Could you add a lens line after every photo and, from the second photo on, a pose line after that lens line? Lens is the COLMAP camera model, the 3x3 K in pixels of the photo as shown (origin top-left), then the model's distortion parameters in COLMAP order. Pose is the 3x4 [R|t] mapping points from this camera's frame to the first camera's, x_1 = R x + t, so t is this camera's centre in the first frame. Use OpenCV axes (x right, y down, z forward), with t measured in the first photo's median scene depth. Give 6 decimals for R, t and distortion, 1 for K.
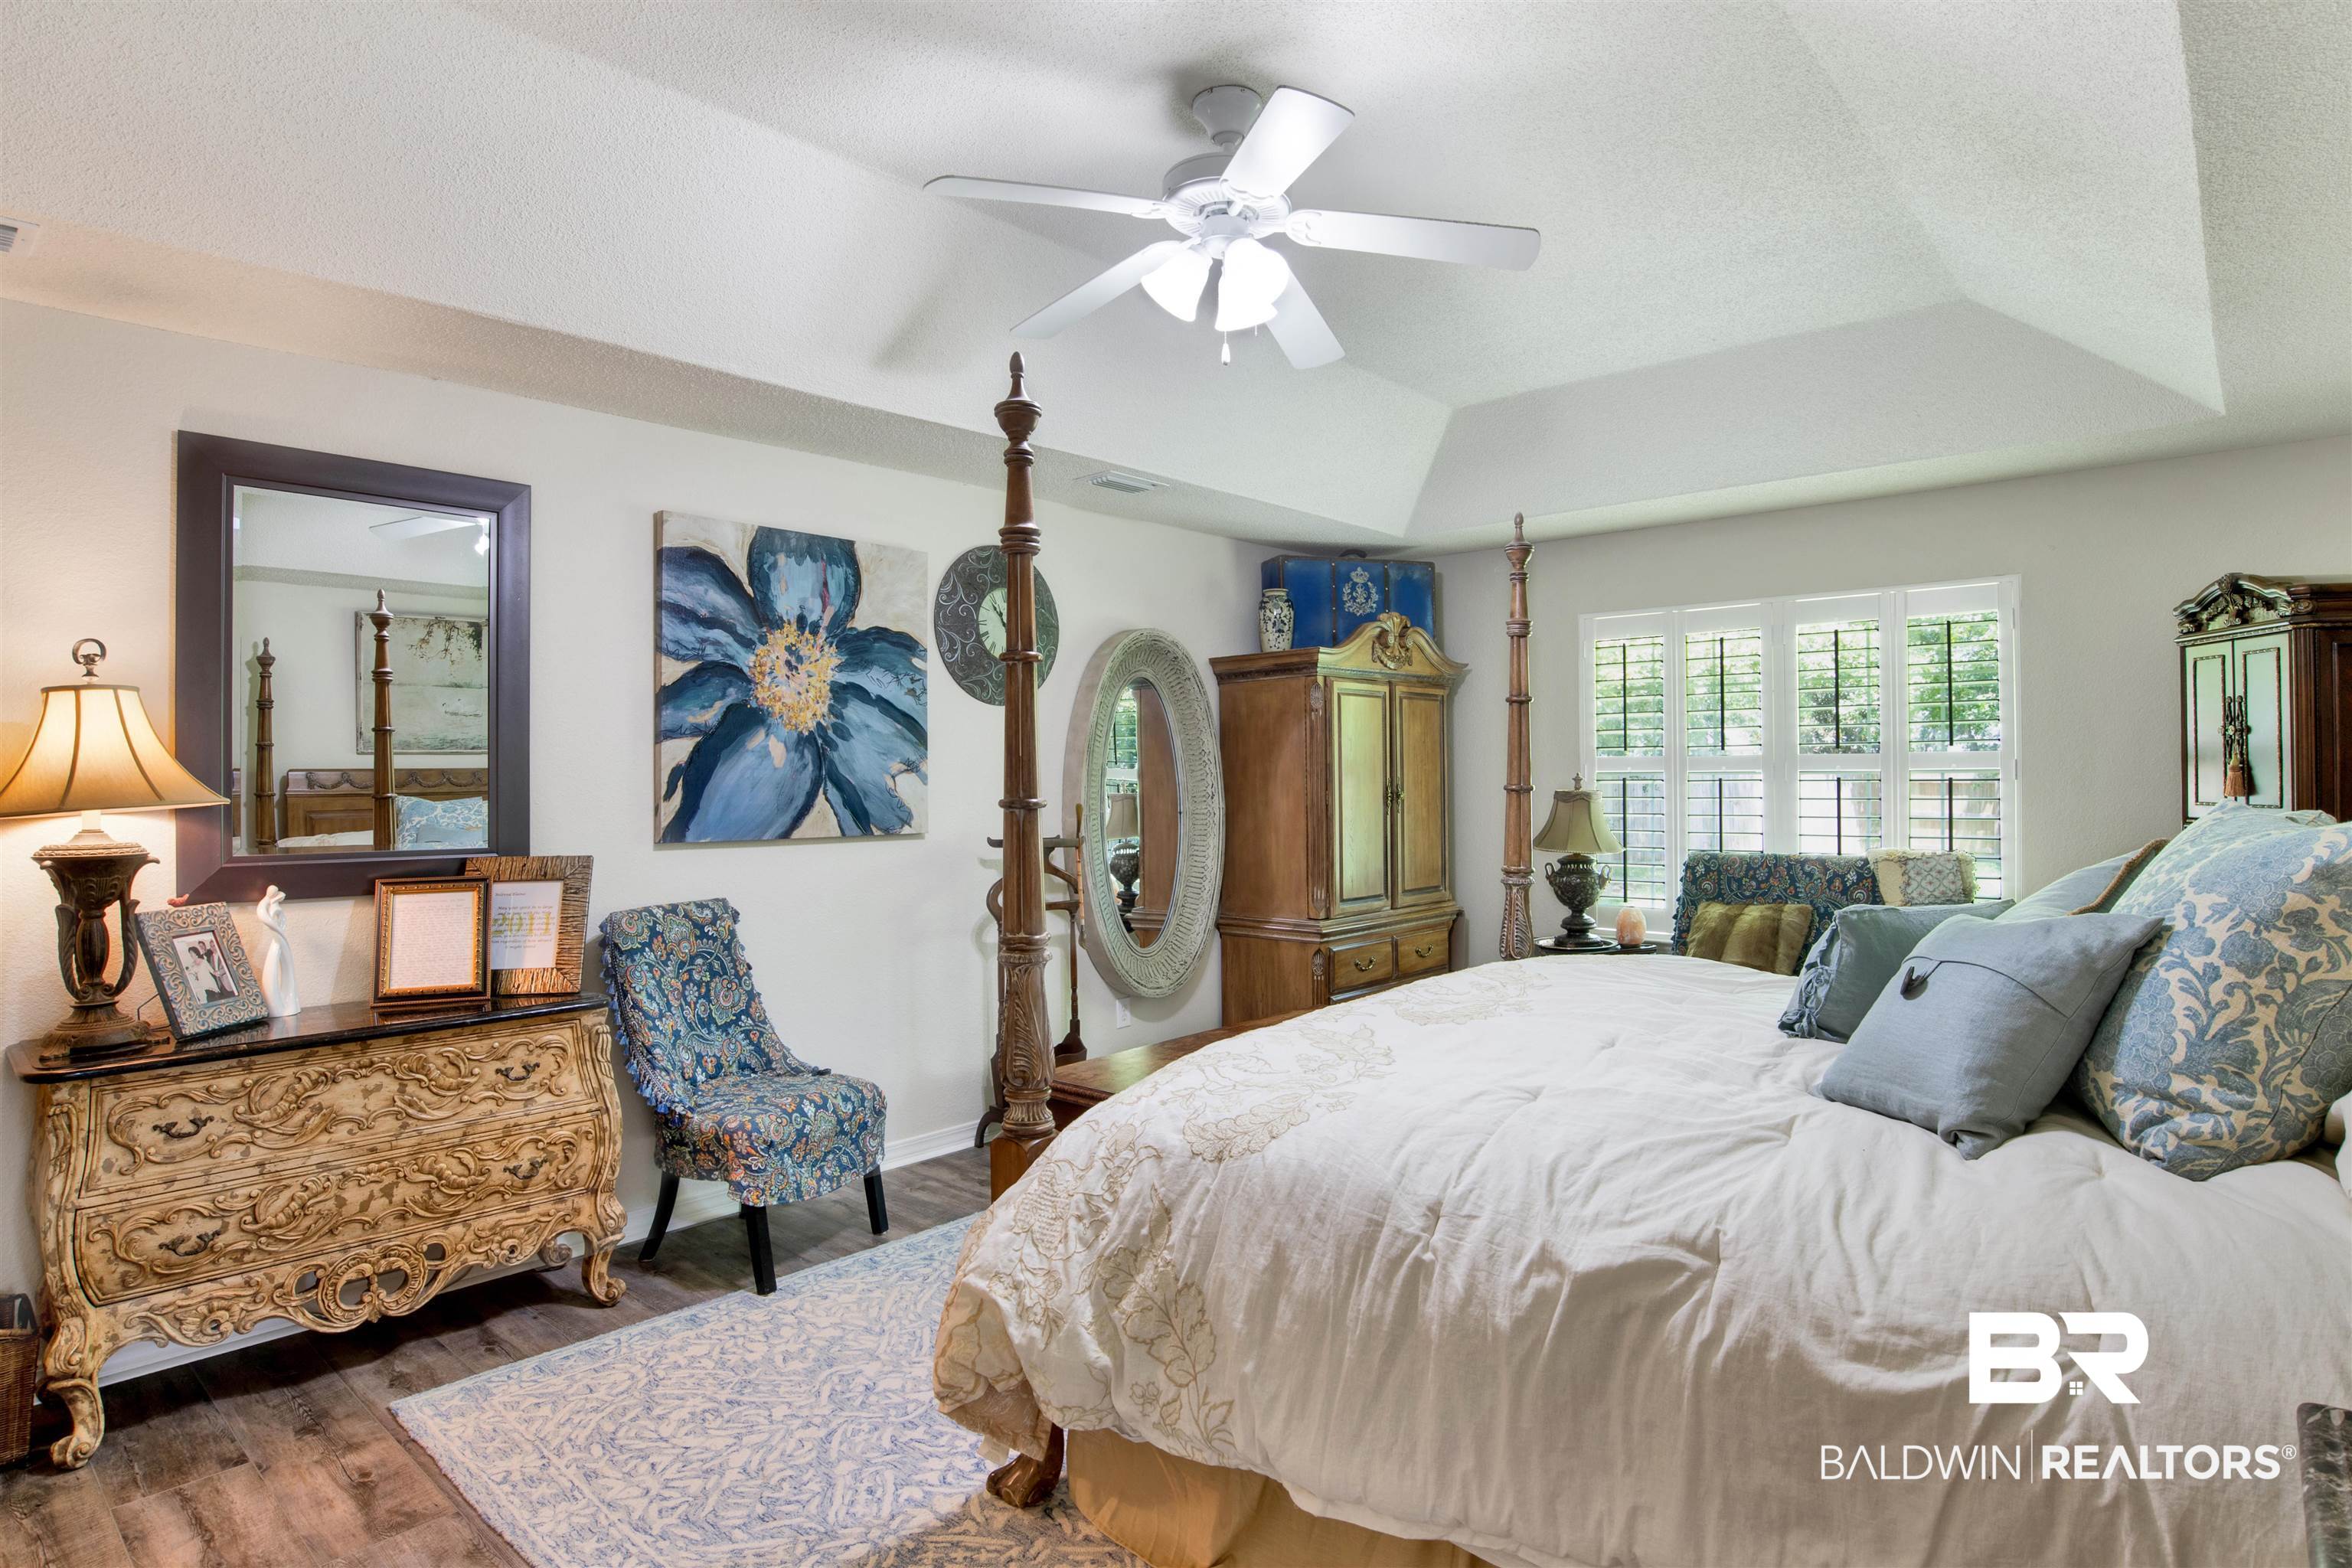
lens RADIAL K [[1245.3, 0, 1166.0], [0, 1245.3, 779.5], [0, 0, 1]] dist [-0.065038, 0.012413]
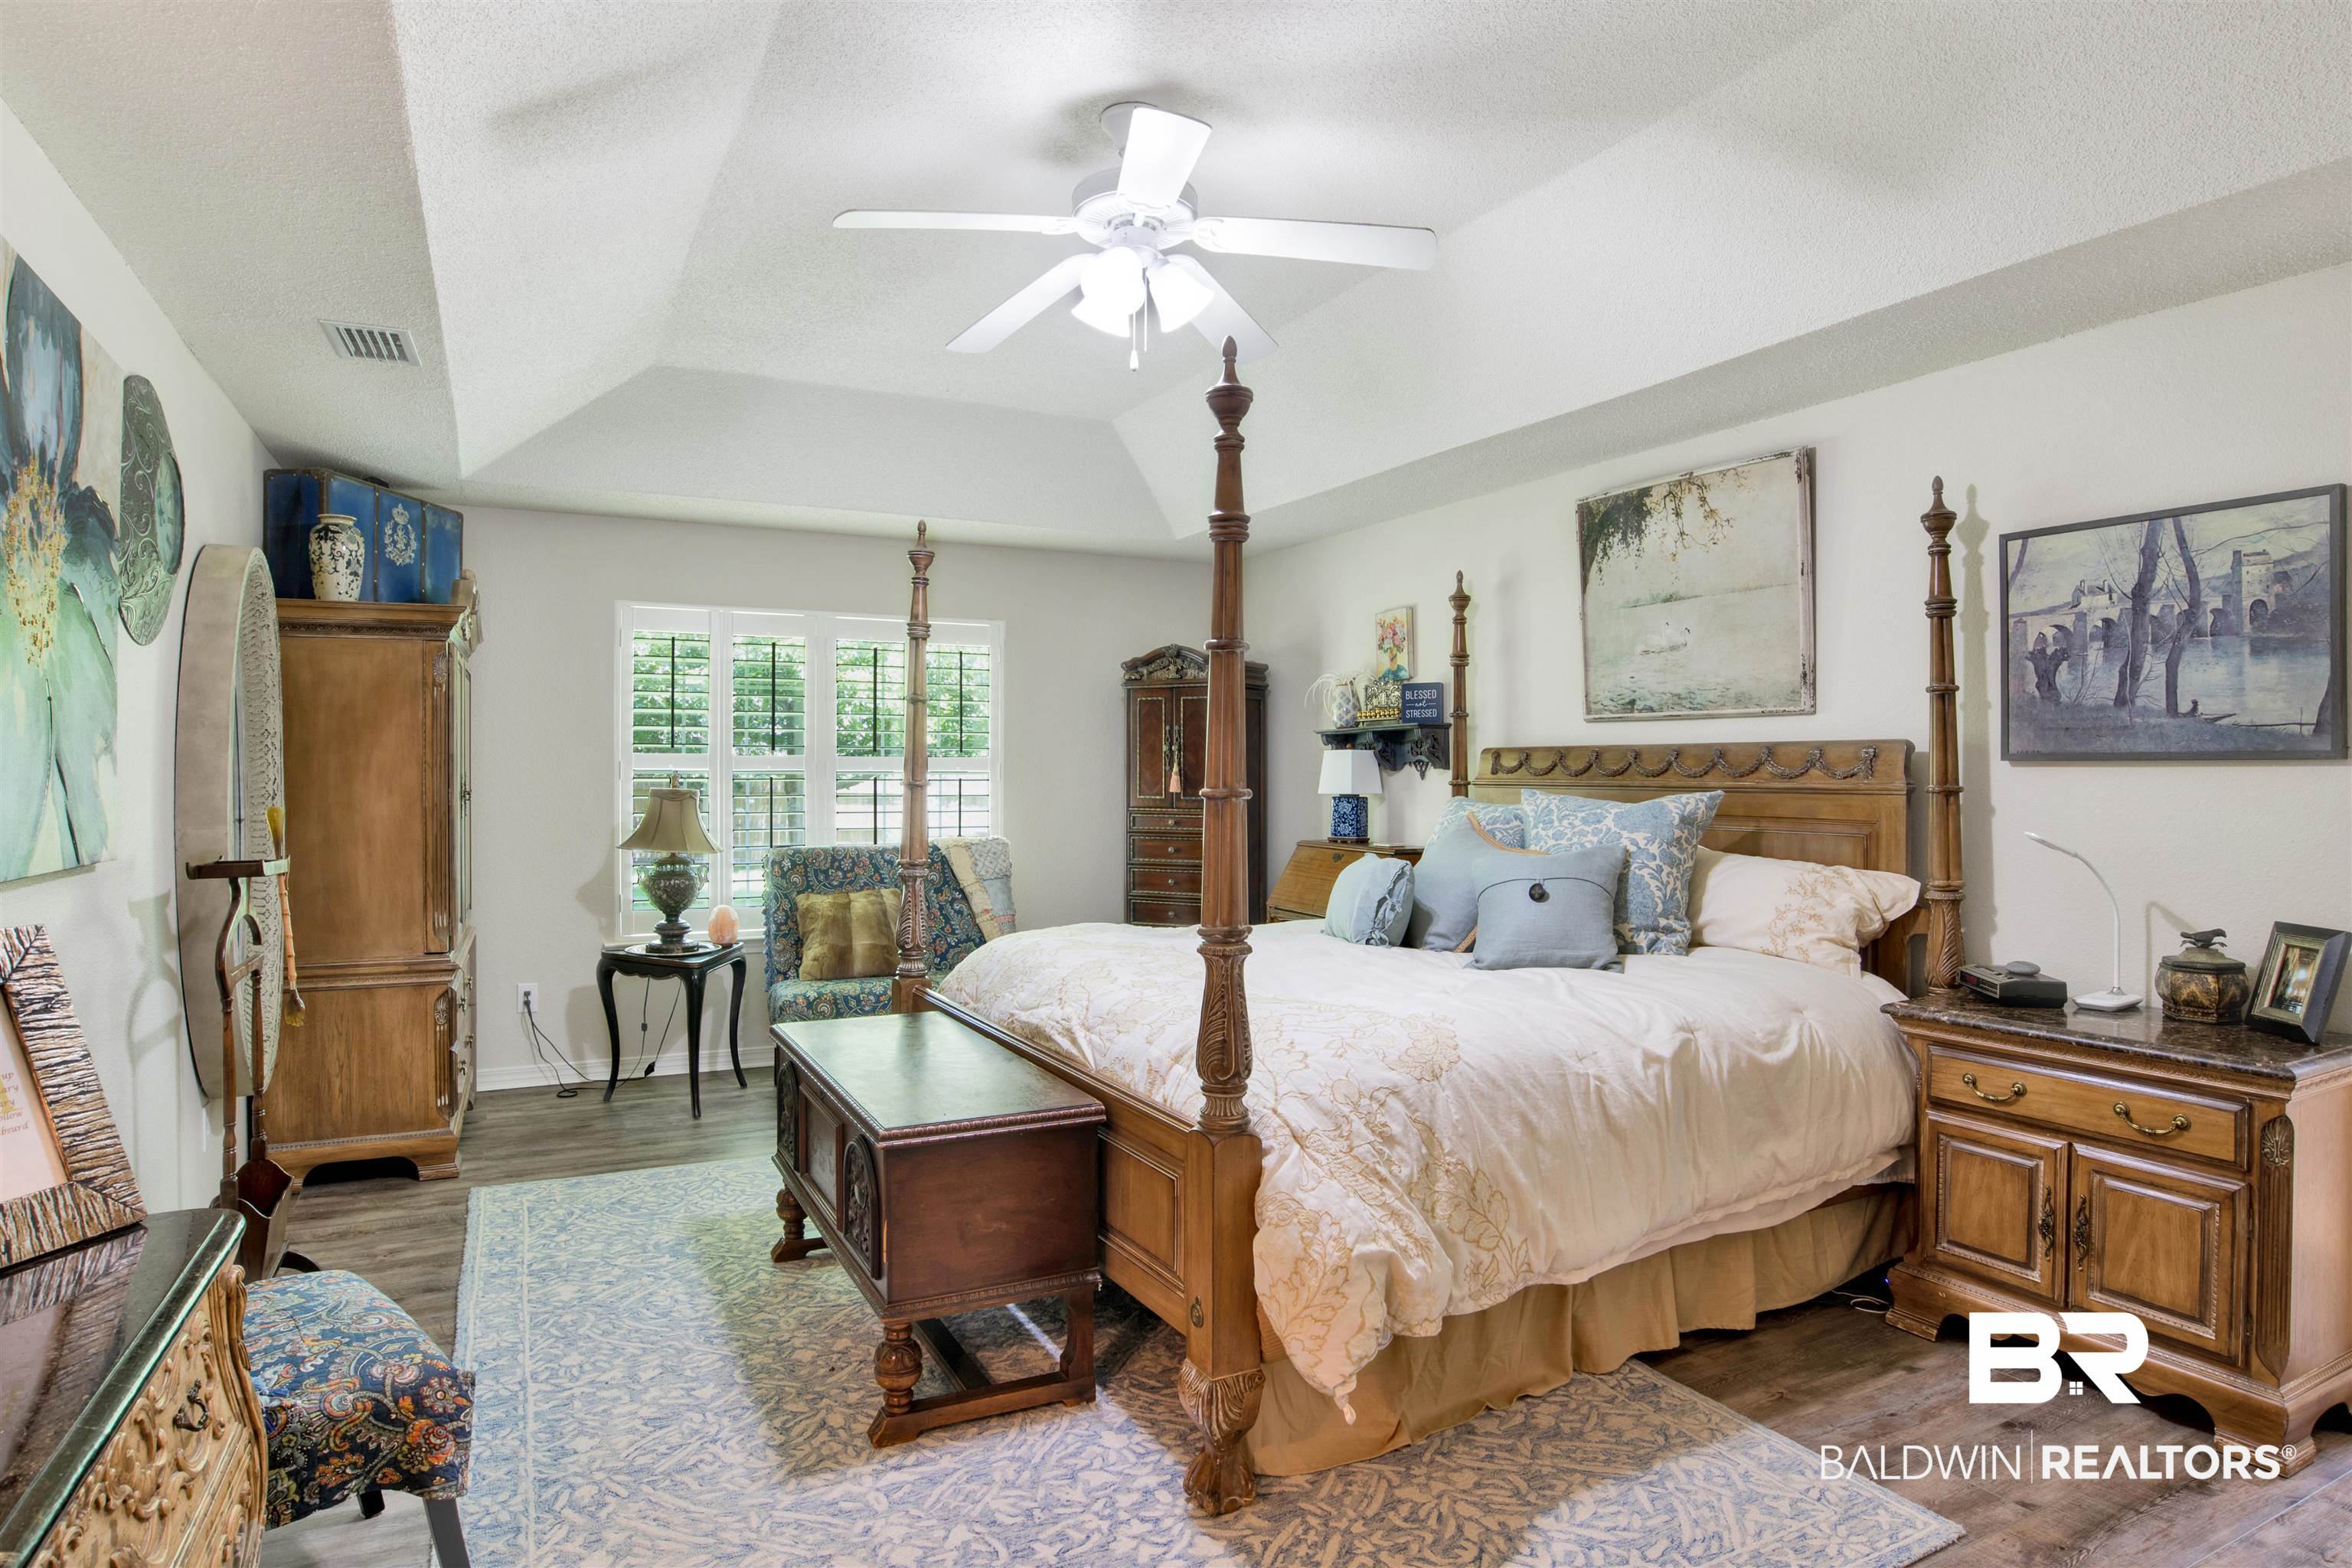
lens RADIAL K [[1315.6, 0, 1164.0], [0, 1315.6, 778.0], [0, 0, 1]] dist [-0.066652, 0.023215]
pose [[0.367610, 0.008369, 0.929942, -0.501369], [-0.004496, 0.999964, -0.007222, 0.006747], [-0.929969, -0.001526, 0.367635, 0.301498]]
